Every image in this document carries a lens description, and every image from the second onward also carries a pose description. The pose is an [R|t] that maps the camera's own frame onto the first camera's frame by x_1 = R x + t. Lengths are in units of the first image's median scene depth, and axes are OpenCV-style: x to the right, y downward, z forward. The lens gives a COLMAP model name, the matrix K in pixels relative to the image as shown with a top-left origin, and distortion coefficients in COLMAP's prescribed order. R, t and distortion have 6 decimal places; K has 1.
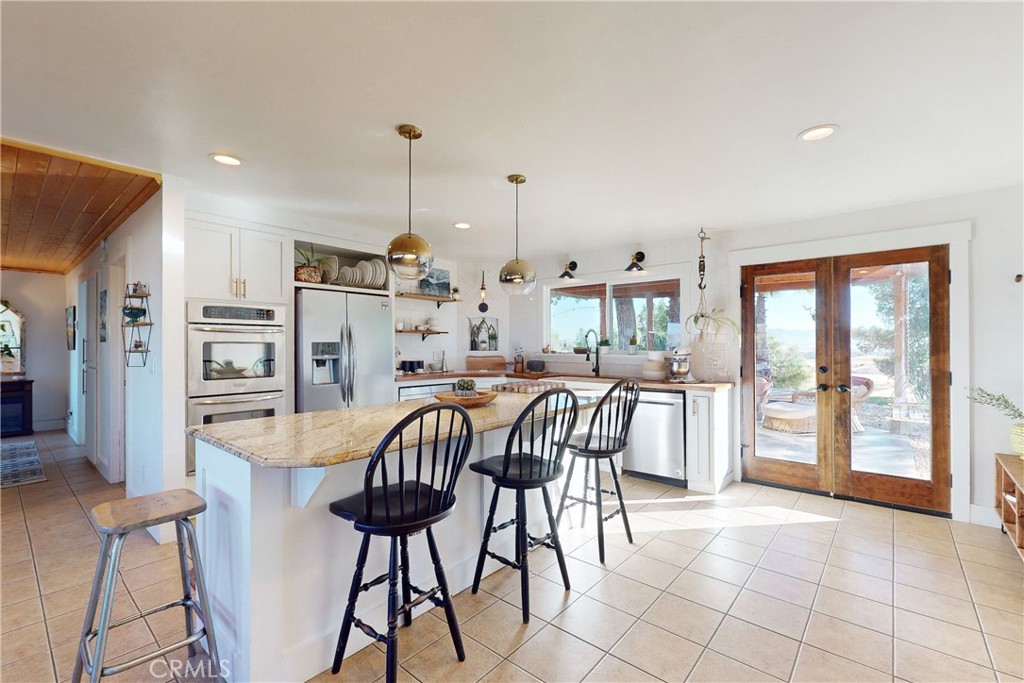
lens RADIAL K [[445.5, 0, 509.6], [0, 445.5, 344.1], [0, 0, 1]] dist [-0.002632, 0.000736]
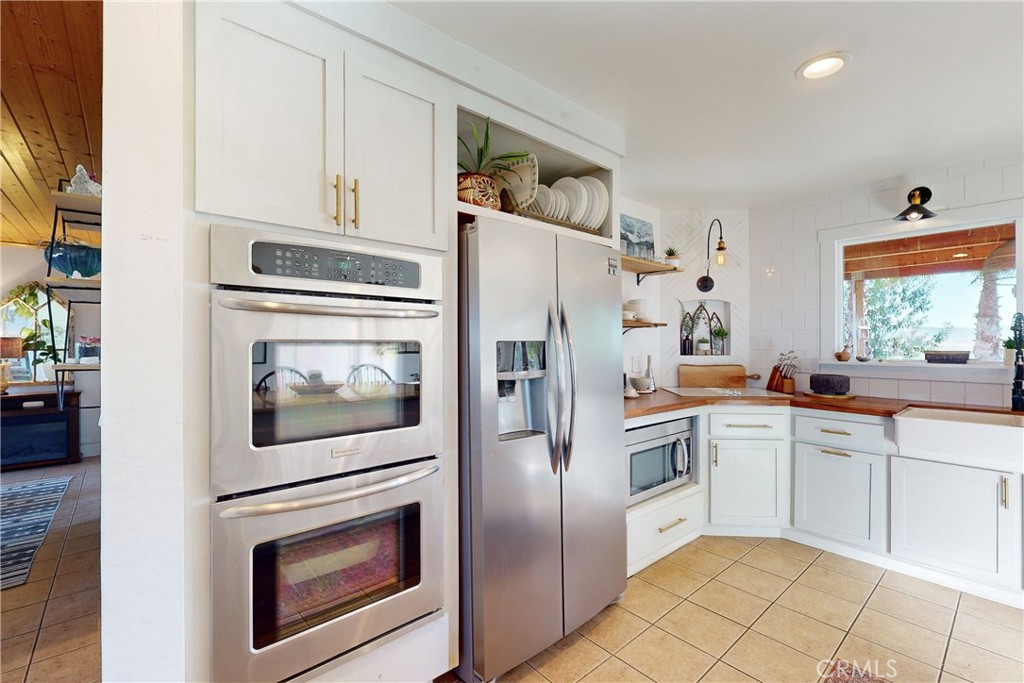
lens RADIAL K [[445.5, 0, 507.3], [0, 445.5, 343.6], [0, 0, 1]] dist [-0.002632, 0.000736]
pose [[0.988341, -0.000439, -0.152254, -0.253695], [0.000353, 1.000000, -0.000589, -0.000977], [0.152254, 0.000529, 0.988341, 0.397930]]
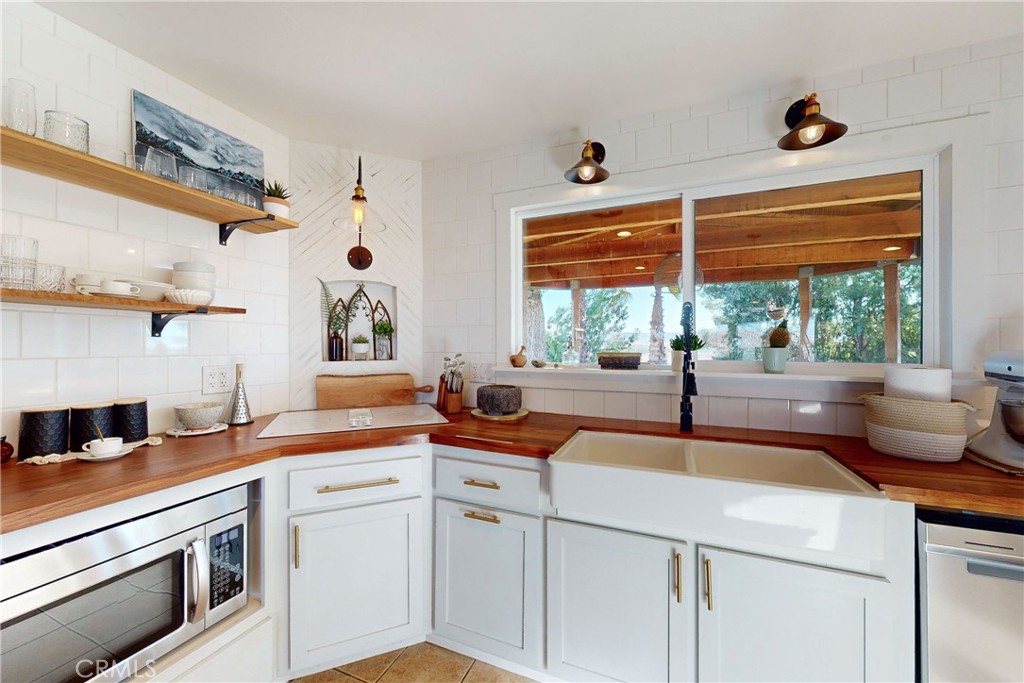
lens RADIAL K [[388.0, 0, 506.9], [0, 388.0, 345.5], [0, 0, 1]] dist [-0.002178, -0.000072]
pose [[0.954581, -0.002925, 0.297936, -0.039256], [0.001690, 0.999989, 0.004403, -0.001095], [-0.297946, -0.003700, 0.954576, 0.668929]]
